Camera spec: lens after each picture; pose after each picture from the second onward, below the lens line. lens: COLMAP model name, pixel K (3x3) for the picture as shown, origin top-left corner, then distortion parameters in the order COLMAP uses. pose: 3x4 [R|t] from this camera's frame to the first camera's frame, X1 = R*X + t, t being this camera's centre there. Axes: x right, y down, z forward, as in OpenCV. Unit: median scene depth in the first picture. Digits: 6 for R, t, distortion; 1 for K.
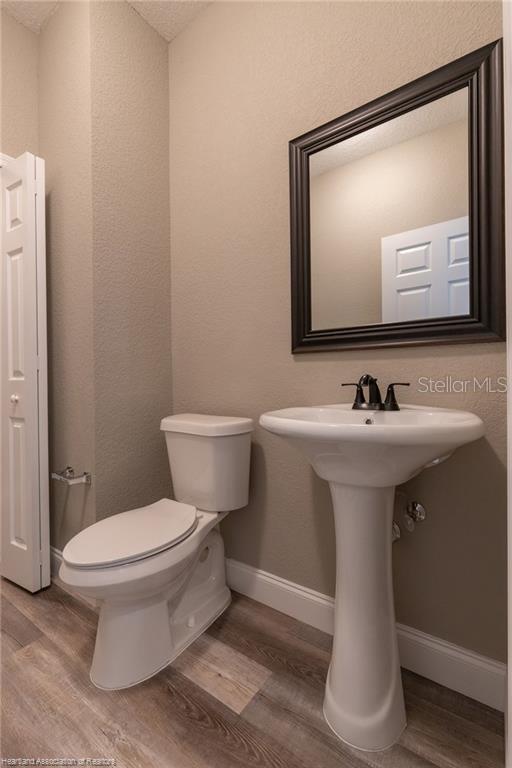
lens RADIAL K [[346.6, 0, 255.1], [0, 346.6, 382.8], [0, 0, 1]] dist [0.000815, -0.001047]
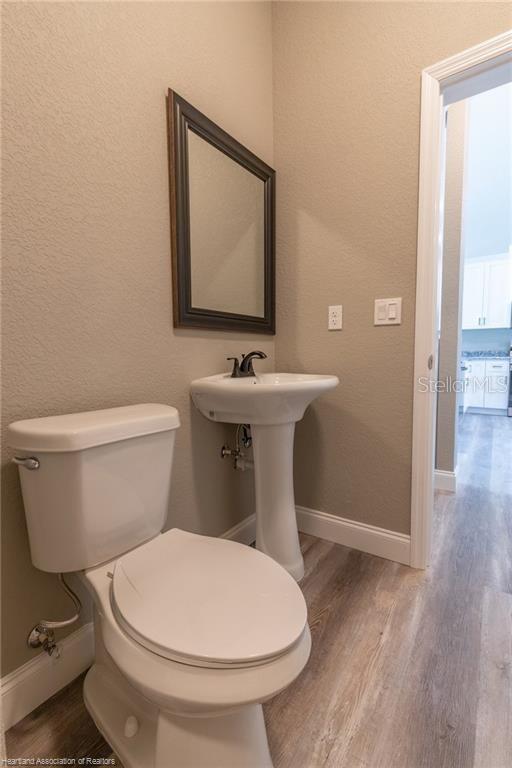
lens RADIAL K [[346.6, 0, 252.3], [0, 346.6, 382.1], [0, 0, 1]] dist [0.000815, -0.001047]
pose [[-0.015946, -0.071278, 0.997329, -1.034423], [0.019080, 0.997252, 0.071578, 0.000723], [-0.999691, 0.020171, -0.014542, 0.988799]]
